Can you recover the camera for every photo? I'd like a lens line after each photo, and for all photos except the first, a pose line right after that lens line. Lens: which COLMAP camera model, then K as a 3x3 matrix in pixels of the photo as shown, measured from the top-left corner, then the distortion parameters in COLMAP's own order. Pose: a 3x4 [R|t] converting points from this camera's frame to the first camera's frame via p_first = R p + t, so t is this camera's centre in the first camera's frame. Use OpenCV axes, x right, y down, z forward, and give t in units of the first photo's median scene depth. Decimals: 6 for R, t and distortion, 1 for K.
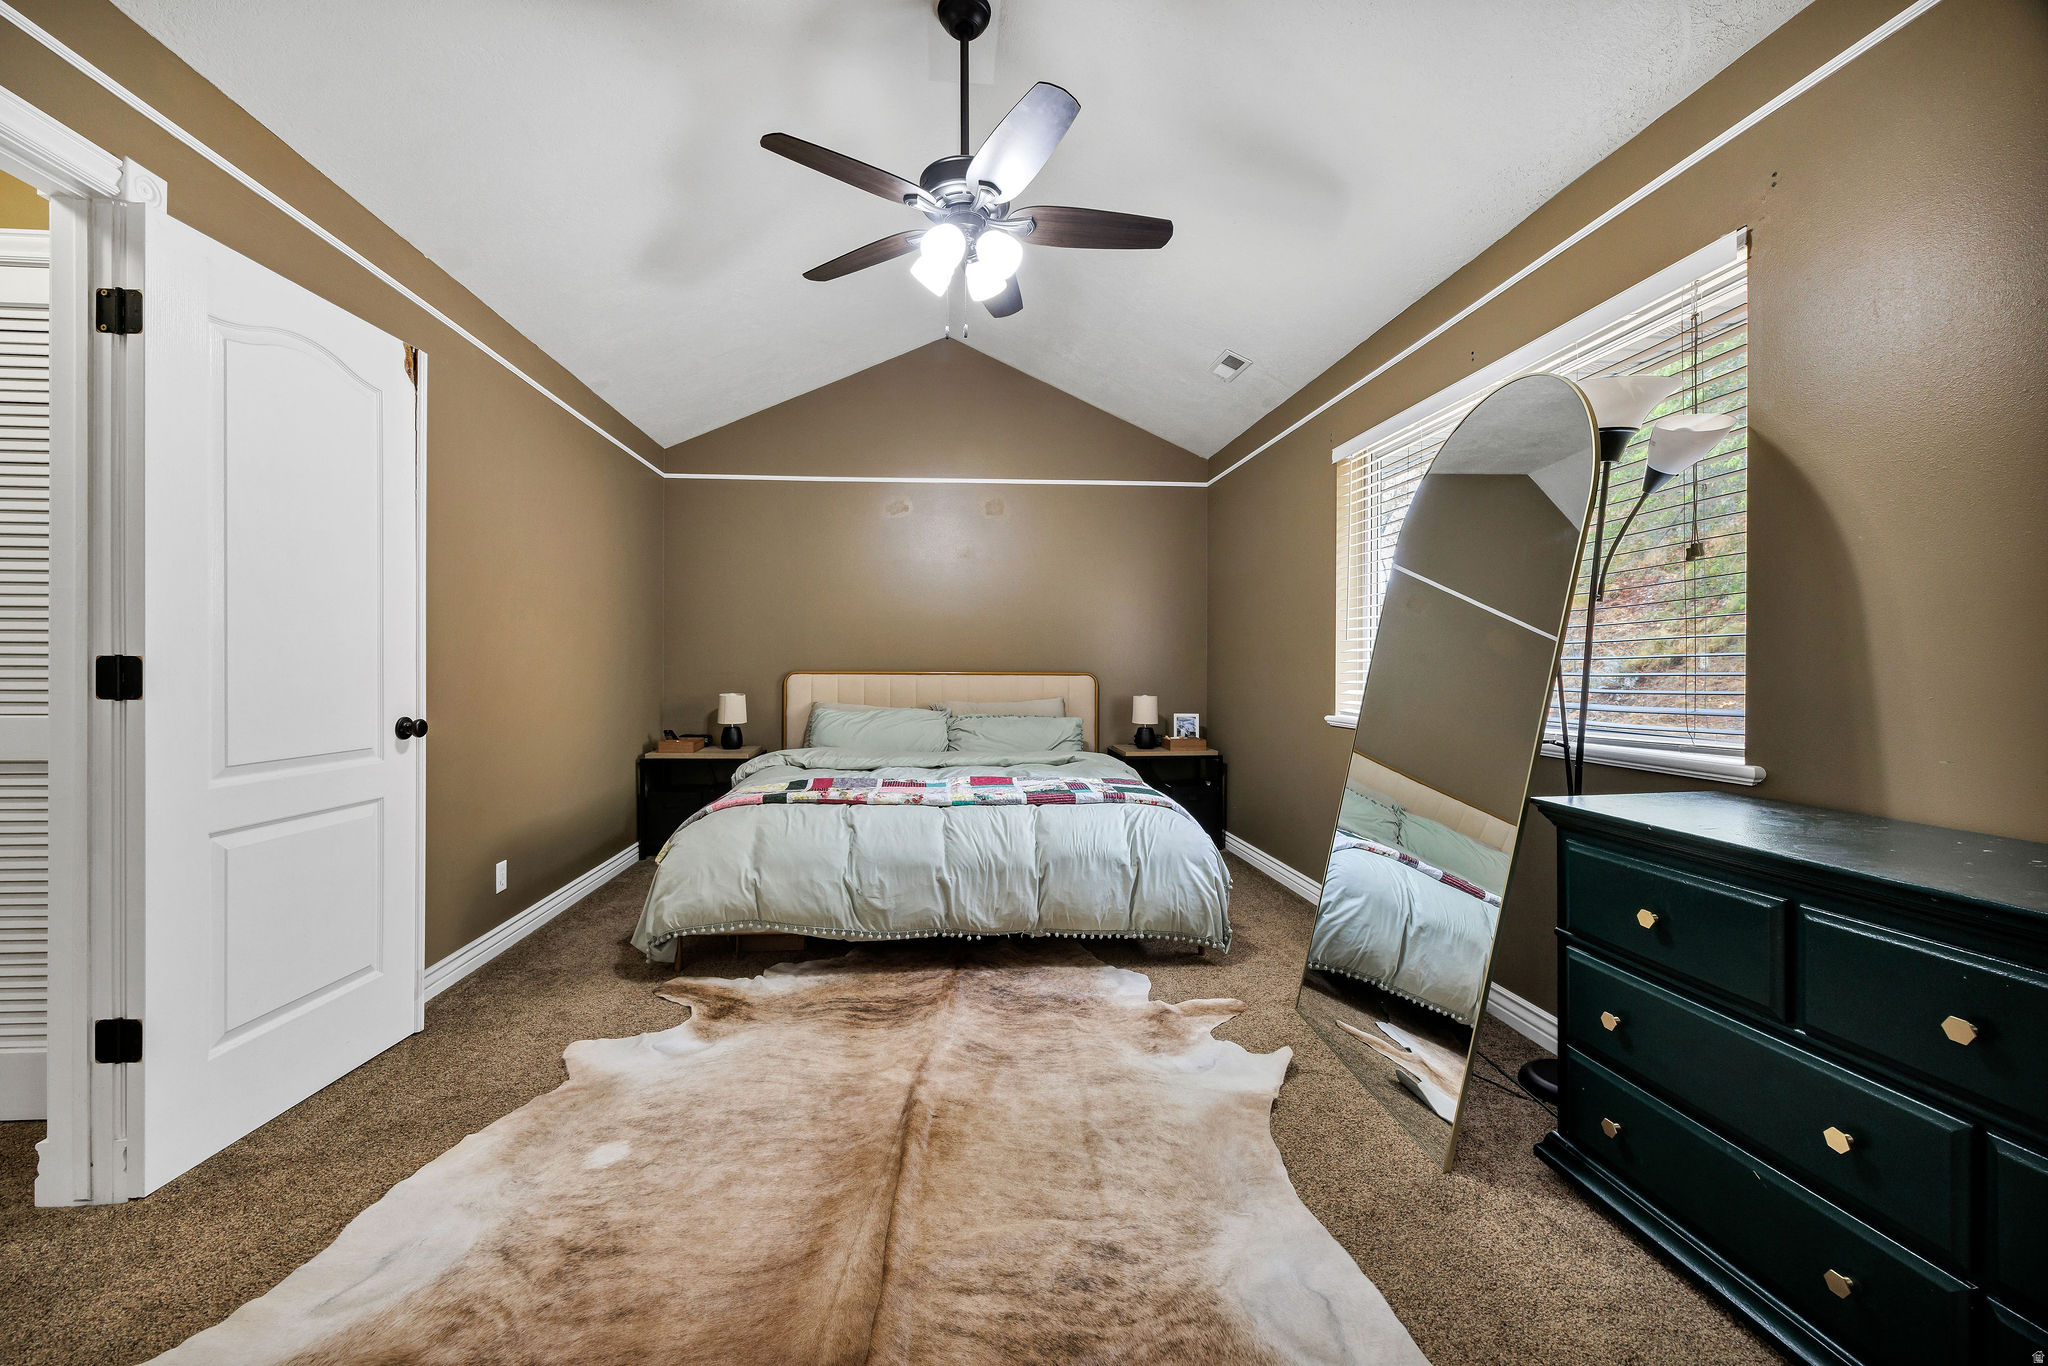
lens RADIAL K [[786.6, 0, 1018.1], [0, 786.6, 677.7], [0, 0, 1]] dist [-0.013226, -0.000066]
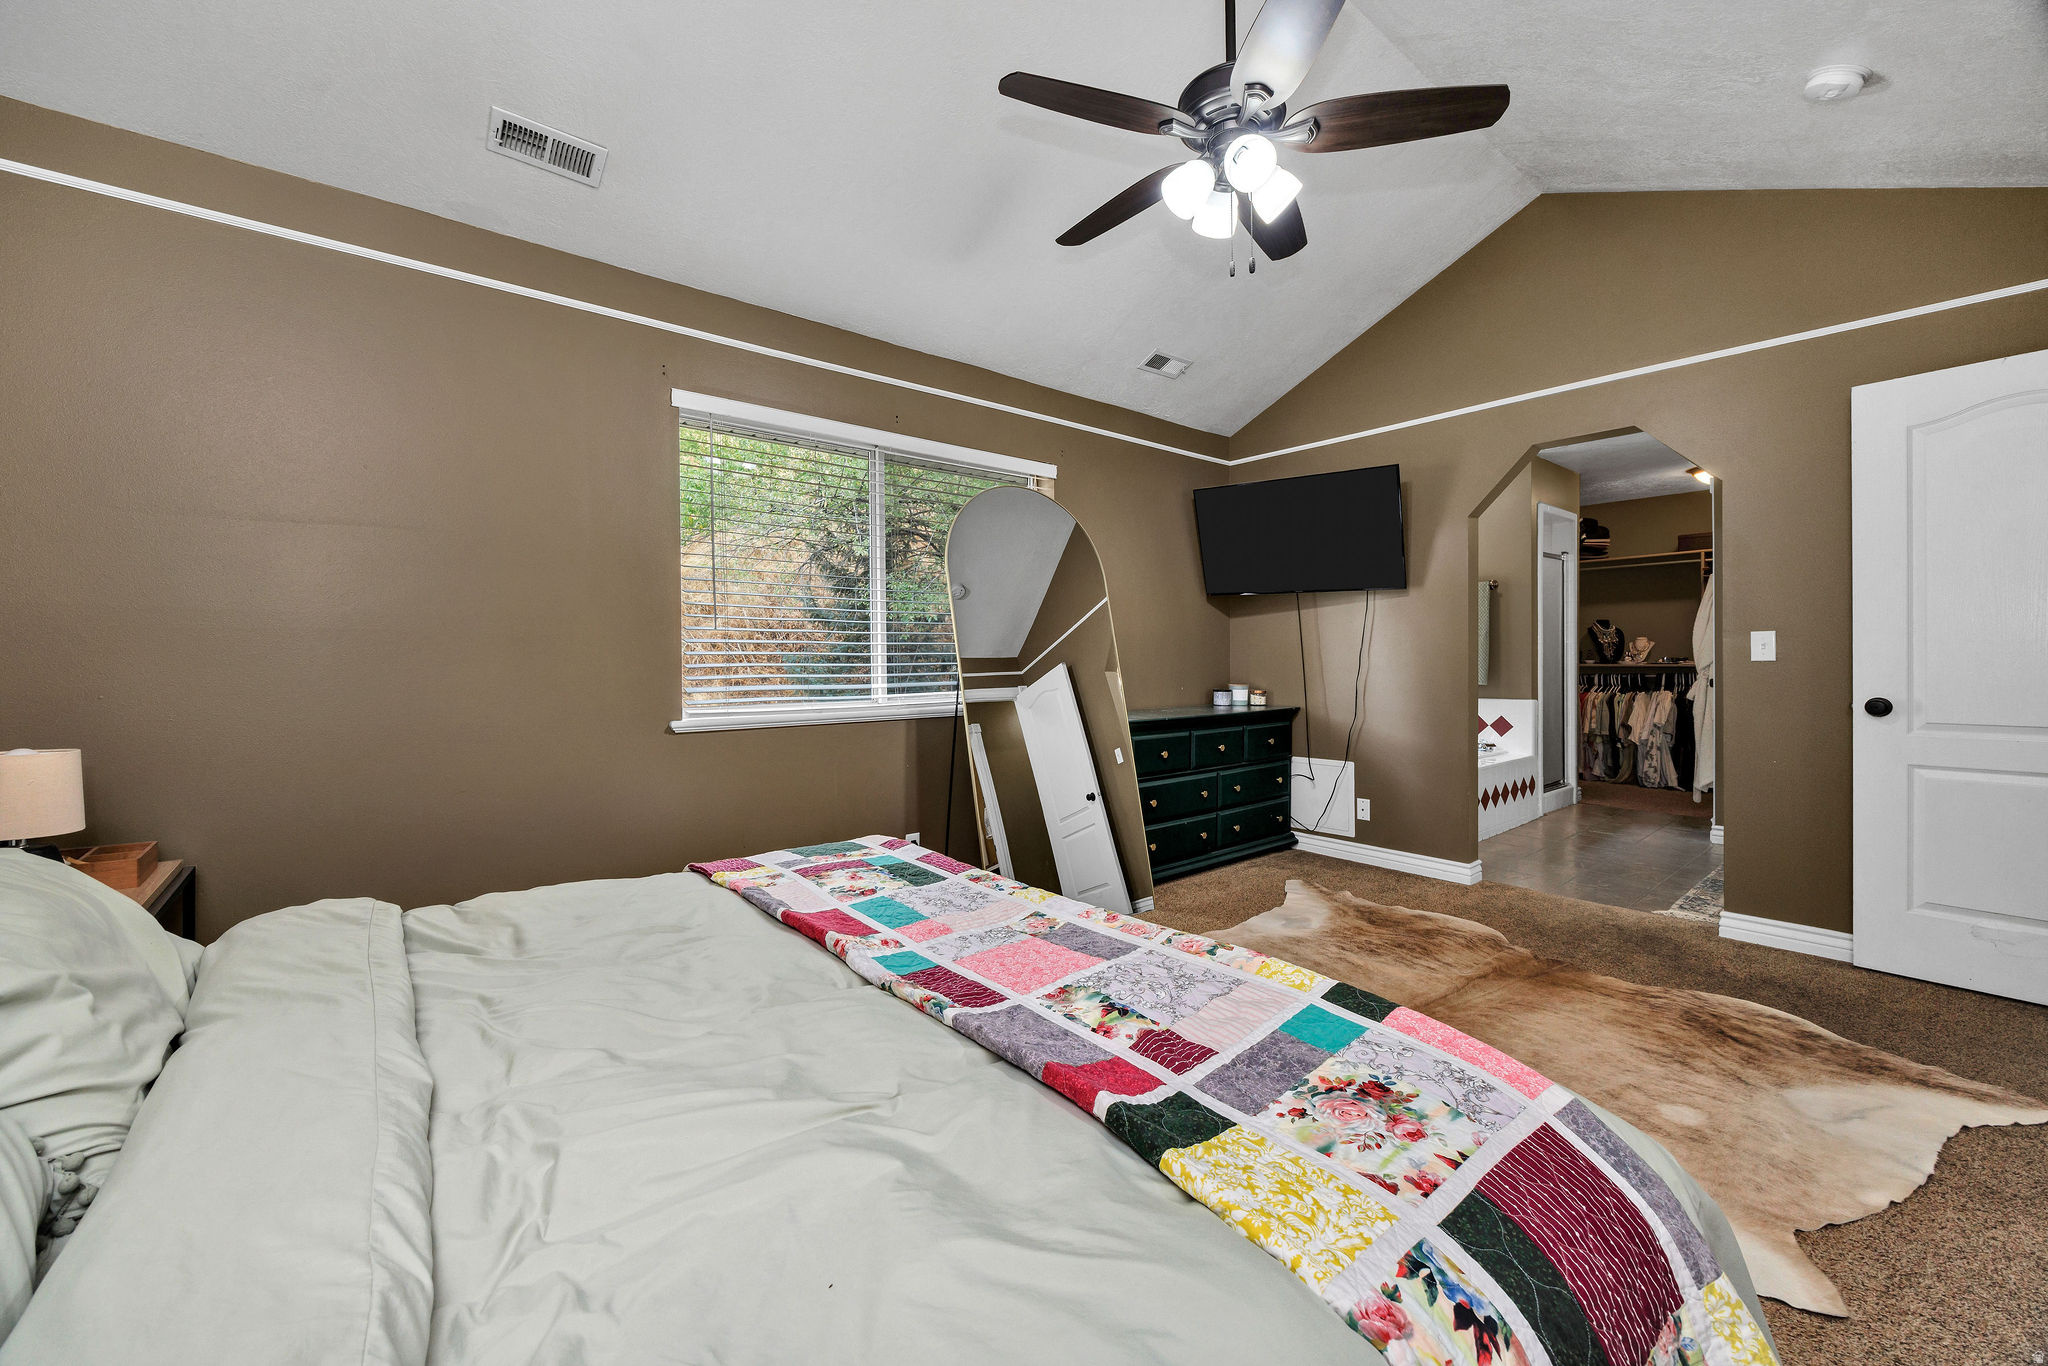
lens RADIAL K [[806.1, 0, 1014.8], [0, 806.1, 673.1], [0, 0, 1]] dist [0.000888, 0.000359]
pose [[-0.552232, -0.012149, 0.833602, -0.611672], [0.016201, 0.999549, 0.025301, -0.019811], [-0.833533, 0.027477, -0.551786, 1.538550]]
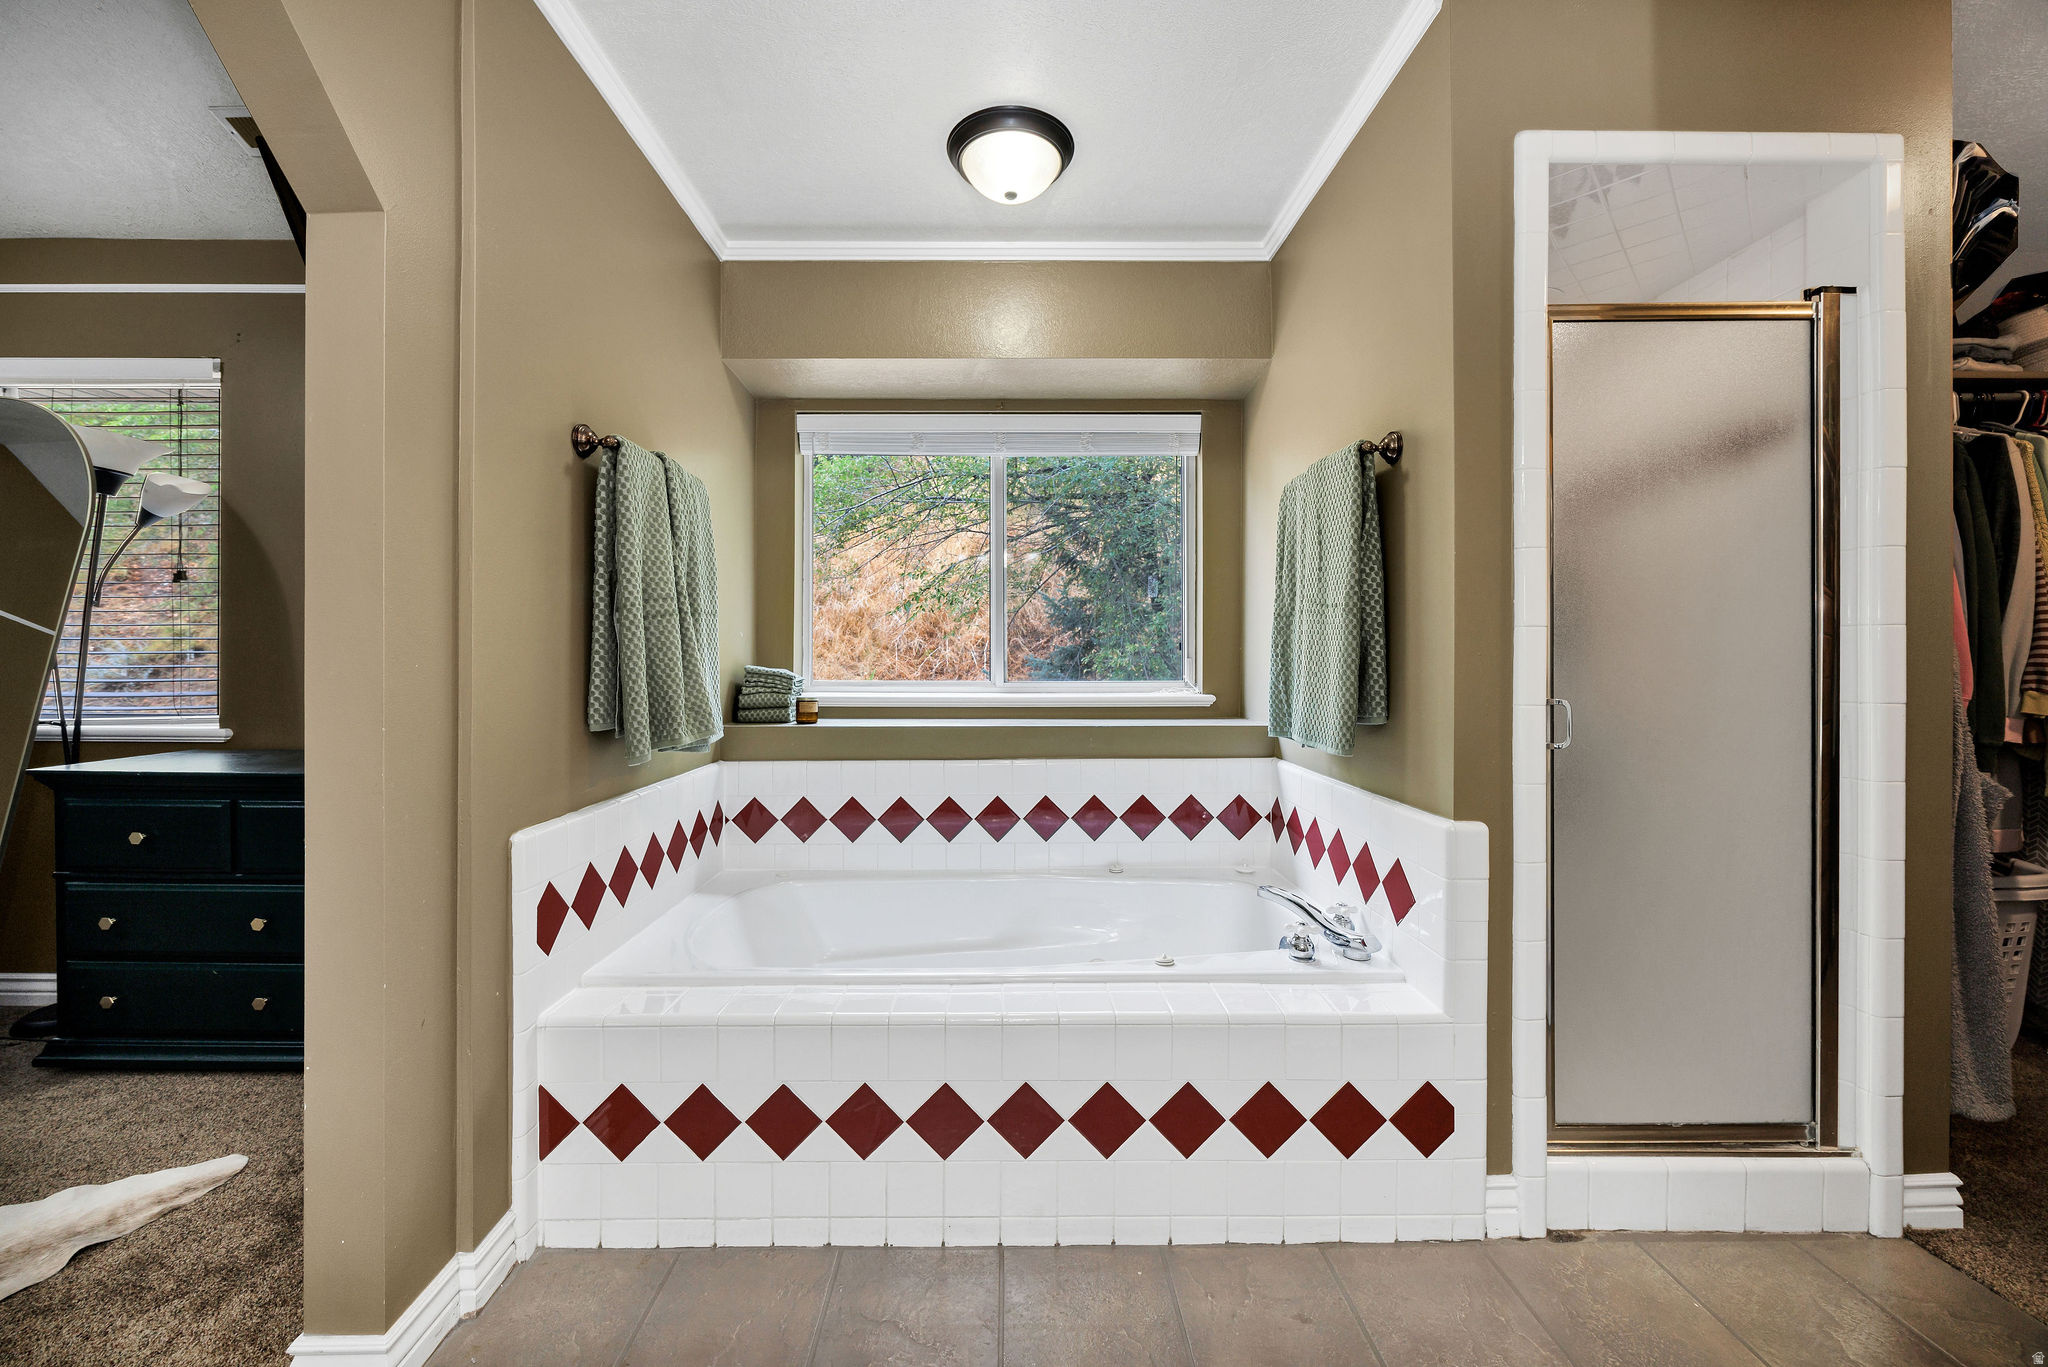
lens RADIAL K [[816.5, 0, 998.2], [0, 816.5, 663.4], [0, 0, 1]] dist [-0.002701, -0.000156]
pose [[0.103227, 0.000461, 0.994658, -0.268521], [0.007437, 0.999972, -0.001235, 0.002239], [-0.994630, 0.007525, 0.103220, -0.381873]]
